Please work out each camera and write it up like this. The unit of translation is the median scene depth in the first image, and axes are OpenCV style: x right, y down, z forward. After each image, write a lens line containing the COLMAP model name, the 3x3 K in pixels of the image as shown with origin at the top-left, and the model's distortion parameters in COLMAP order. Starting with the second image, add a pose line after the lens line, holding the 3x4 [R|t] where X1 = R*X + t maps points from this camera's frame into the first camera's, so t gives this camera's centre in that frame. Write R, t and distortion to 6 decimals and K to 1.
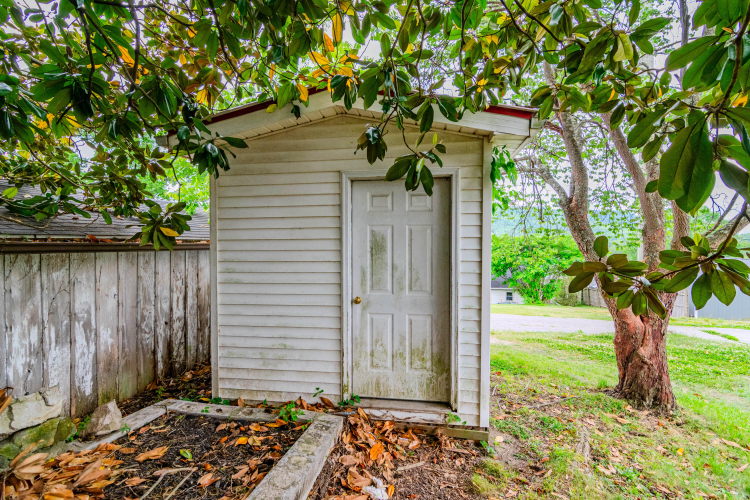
lens RADIAL K [[374.0, 0, 358.0], [0, 374.0, 233.2], [0, 0, 1]] dist [-0.001374, 0.000062]
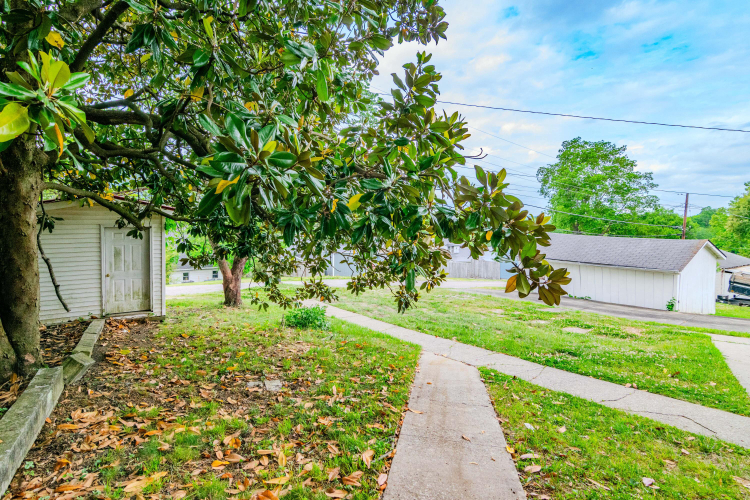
lens RADIAL K [[374.0, 0, 358.0], [0, 374.0, 233.2], [0, 0, 1]] dist [-0.001374, 0.000062]
pose [[0.746067, -0.017448, 0.665642, -0.420868], [-0.017566, 0.998793, 0.045870, -0.248819], [-0.665639, -0.045915, 0.744860, -1.983461]]
